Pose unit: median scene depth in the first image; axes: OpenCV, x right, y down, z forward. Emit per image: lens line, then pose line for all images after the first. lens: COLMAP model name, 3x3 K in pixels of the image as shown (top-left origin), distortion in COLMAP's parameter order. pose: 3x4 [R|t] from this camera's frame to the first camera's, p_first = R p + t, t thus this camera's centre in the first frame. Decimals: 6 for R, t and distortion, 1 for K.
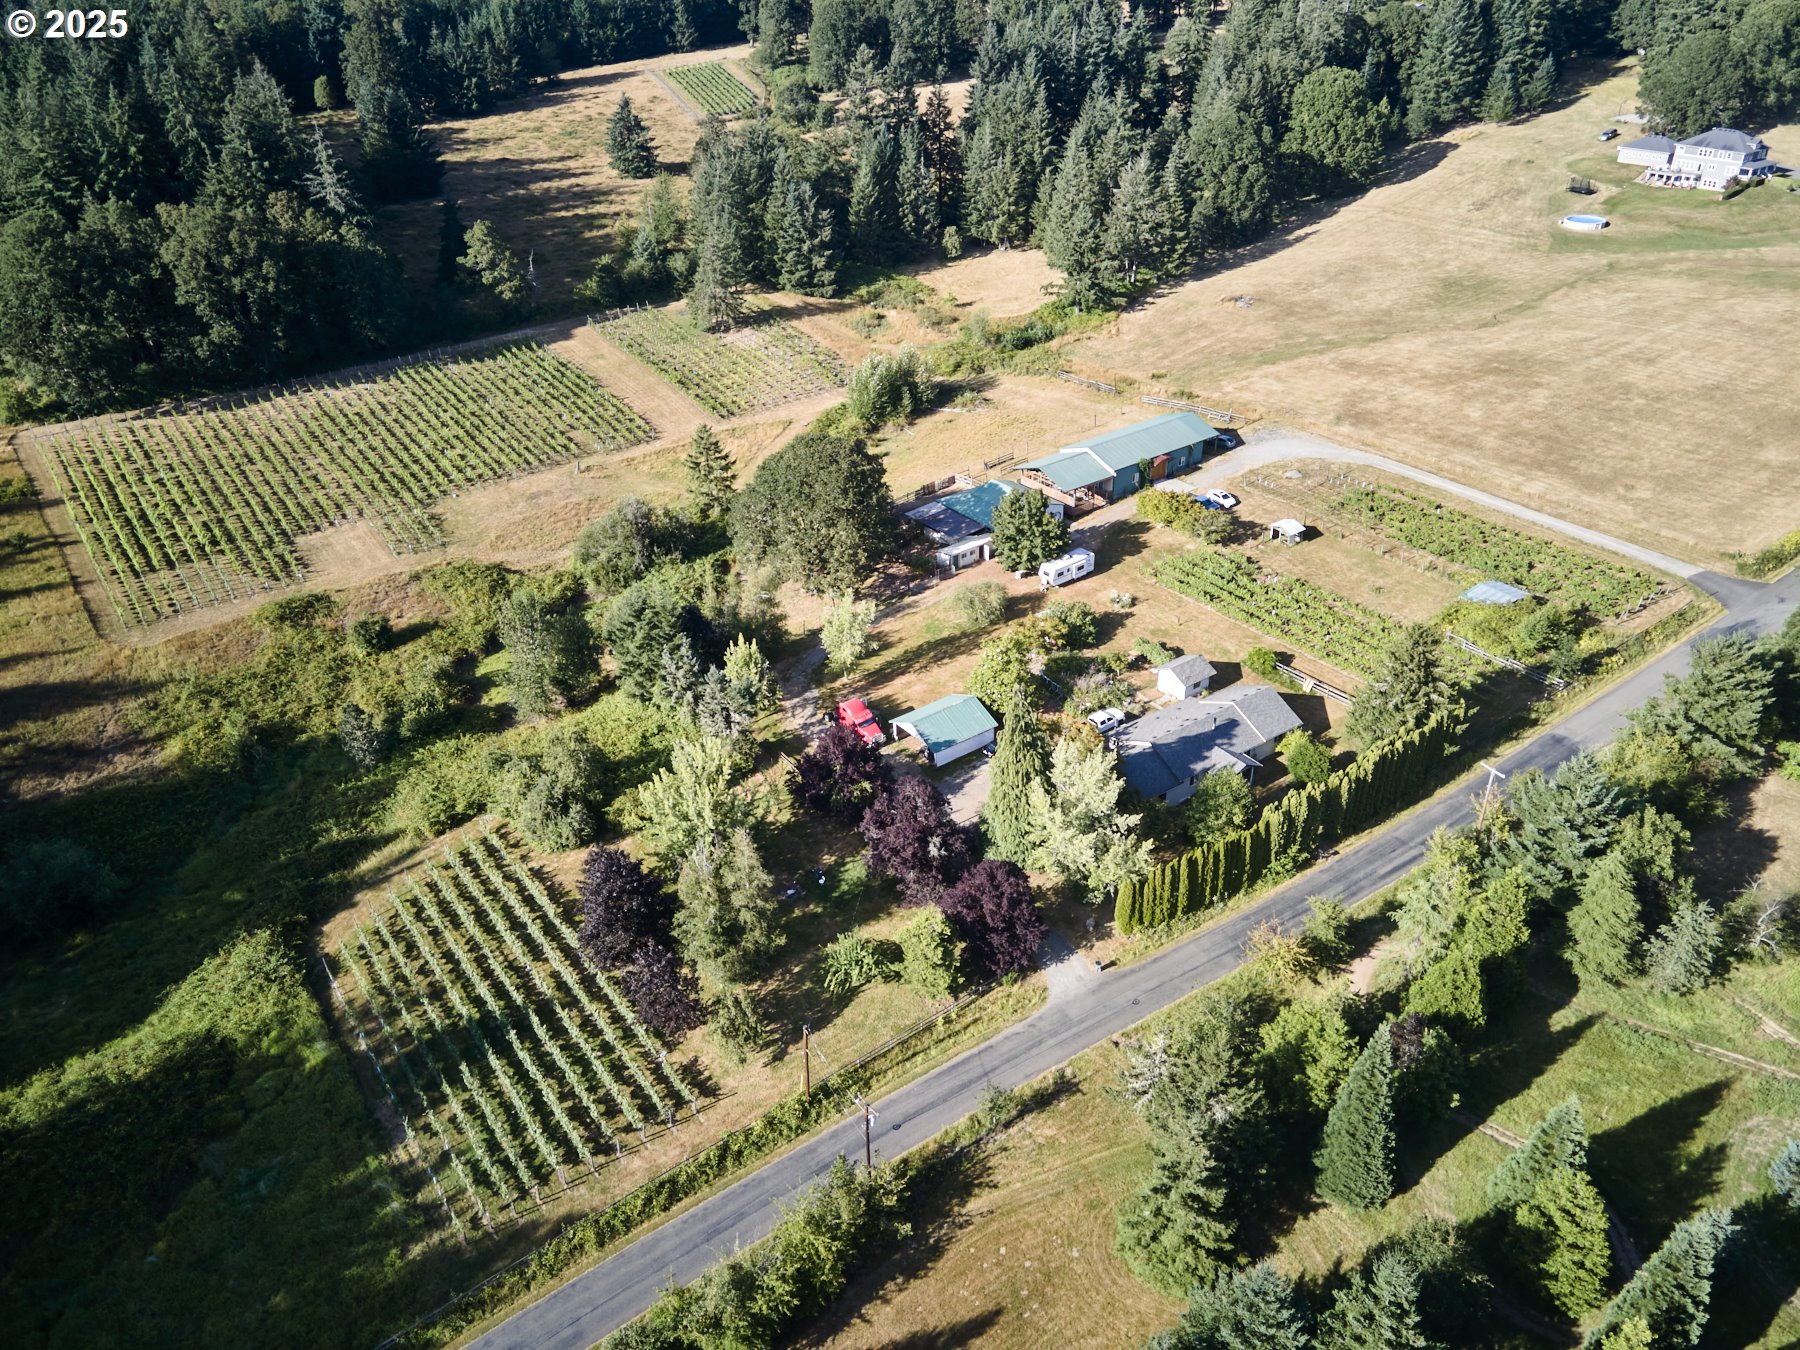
lens RADIAL K [[1319.4, 0, 897.9], [0, 1319.4, 667.4], [0, 0, 1]] dist [0.019716, 0.031549]
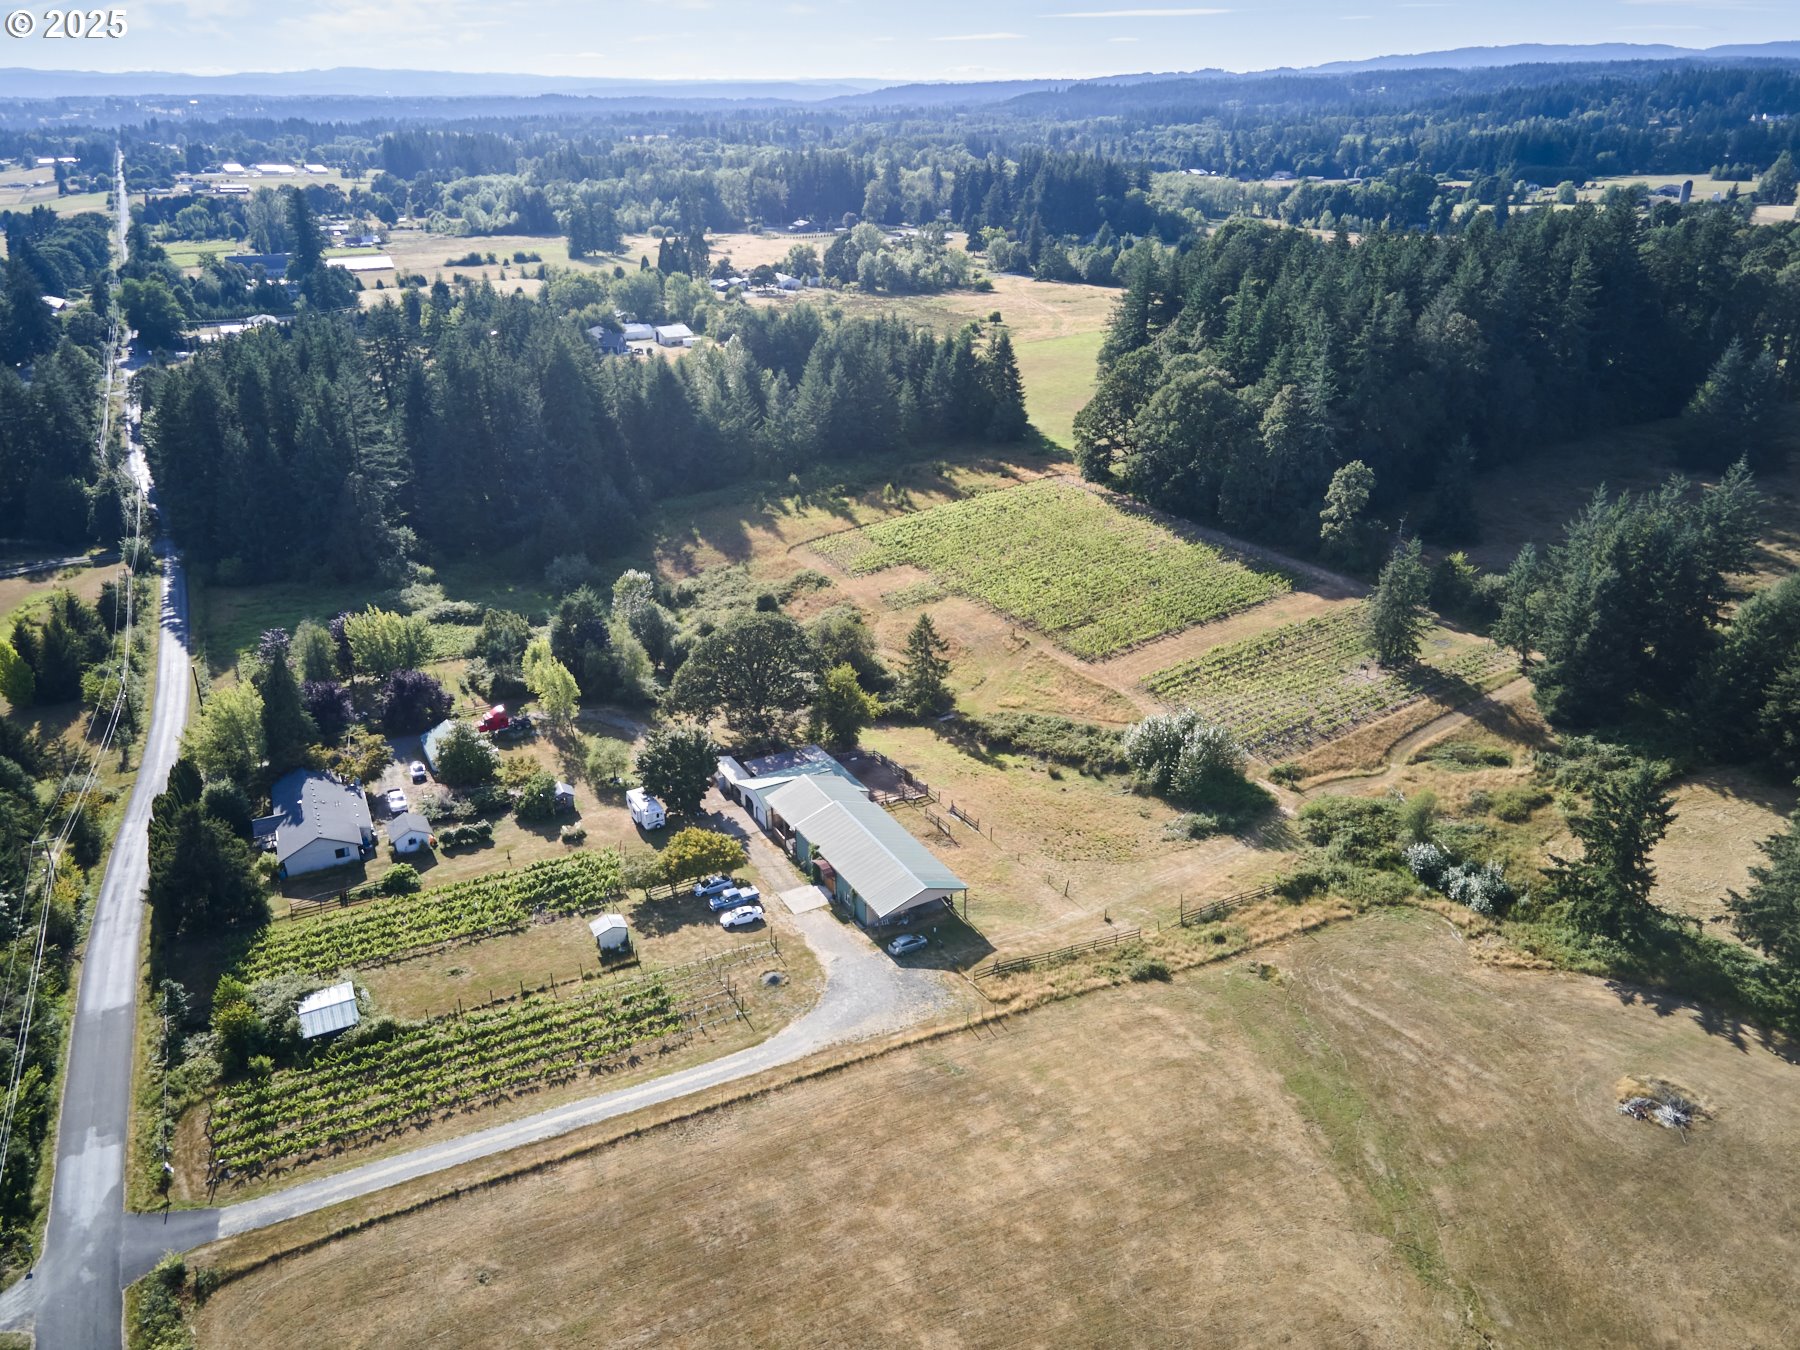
lens RADIAL K [[1319.4, 0, 895.5], [0, 1319.4, 676.6], [0, 0, 1]] dist [0.019716, 0.031549]
pose [[-0.143947, 0.423357, -0.894454, 0.752605], [-0.495914, 0.751319, 0.435418, -0.536828], [0.856358, 0.506250, 0.101798, 0.788542]]
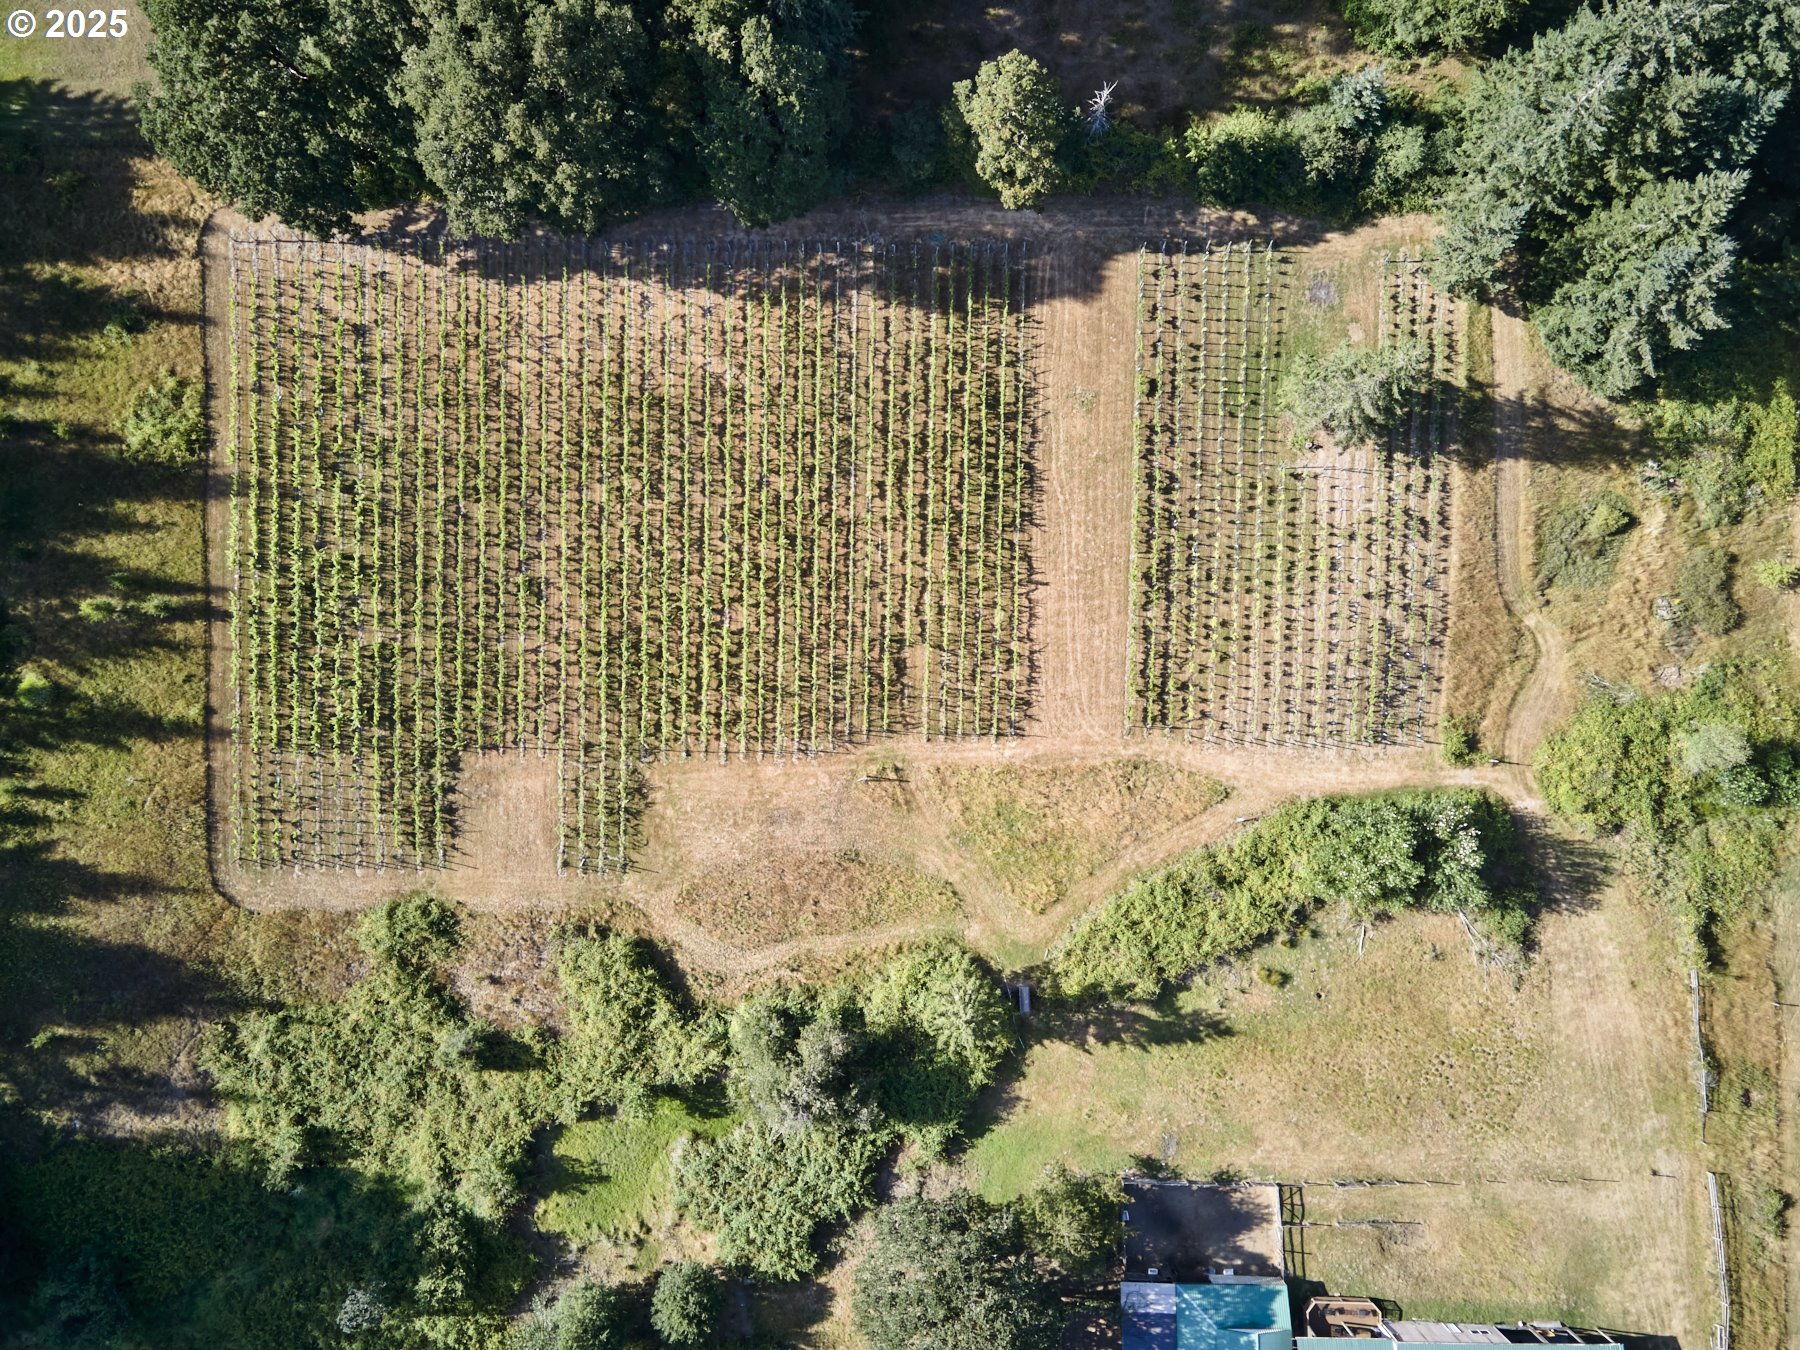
lens RADIAL K [[1319.4, 0, 893.0], [0, 1319.4, 677.3], [0, 0, 1]] dist [0.019716, 0.031549]
pose [[0.800059, 0.599669, -0.017410, -0.239786], [-0.316774, 0.446918, 0.836611, -0.711293], [0.509470, -0.663823, 0.547521, 0.648253]]
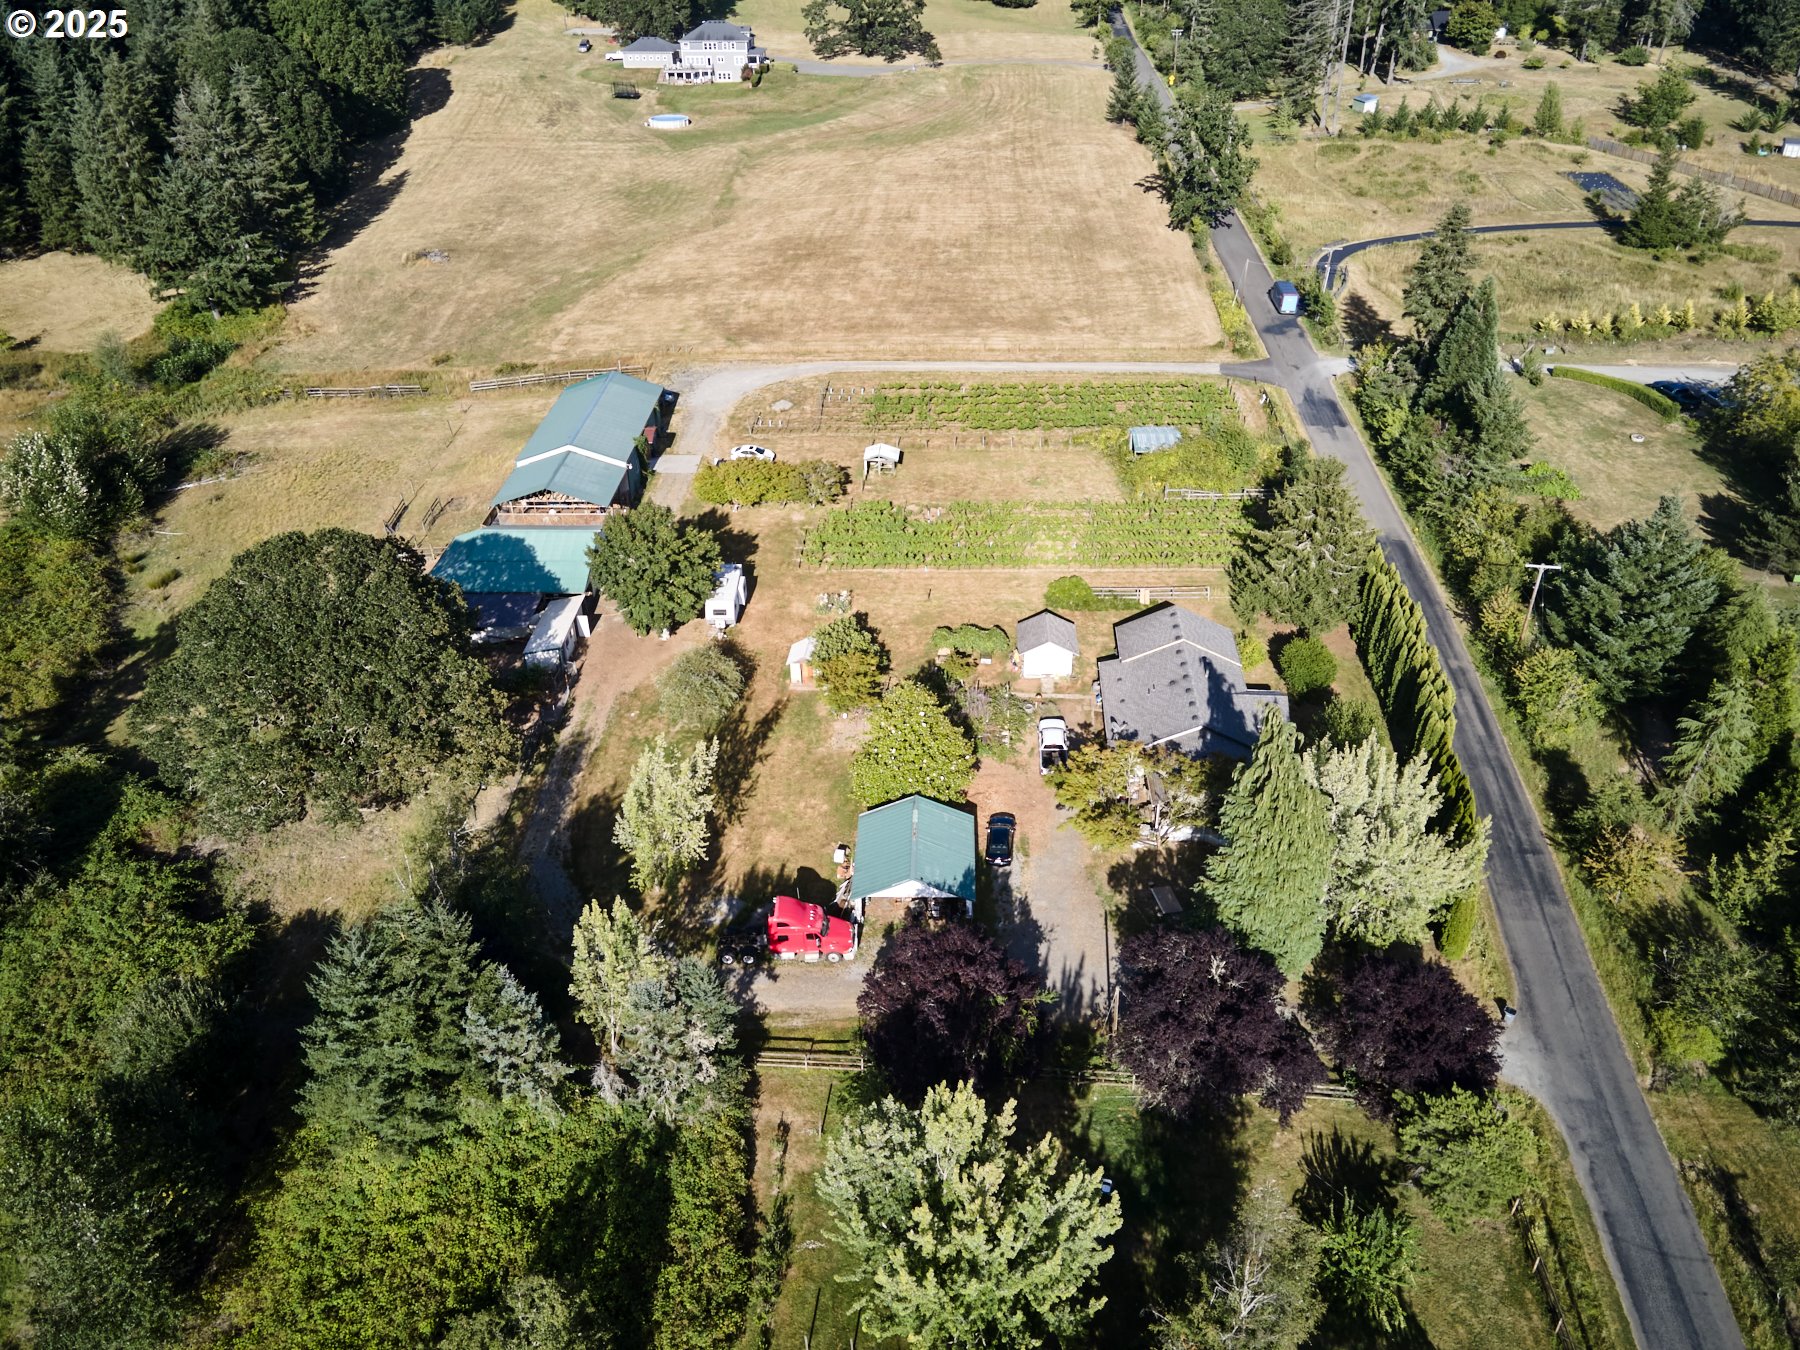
lens RADIAL K [[1319.4, 0, 895.0], [0, 1319.4, 670.5], [0, 0, 1]] dist [0.019716, 0.031549]
pose [[0.621111, -0.398462, 0.674870, -0.230664], [0.398567, 0.902034, 0.165769, -0.092736], [-0.674808, 0.166020, 0.719077, 0.353788]]
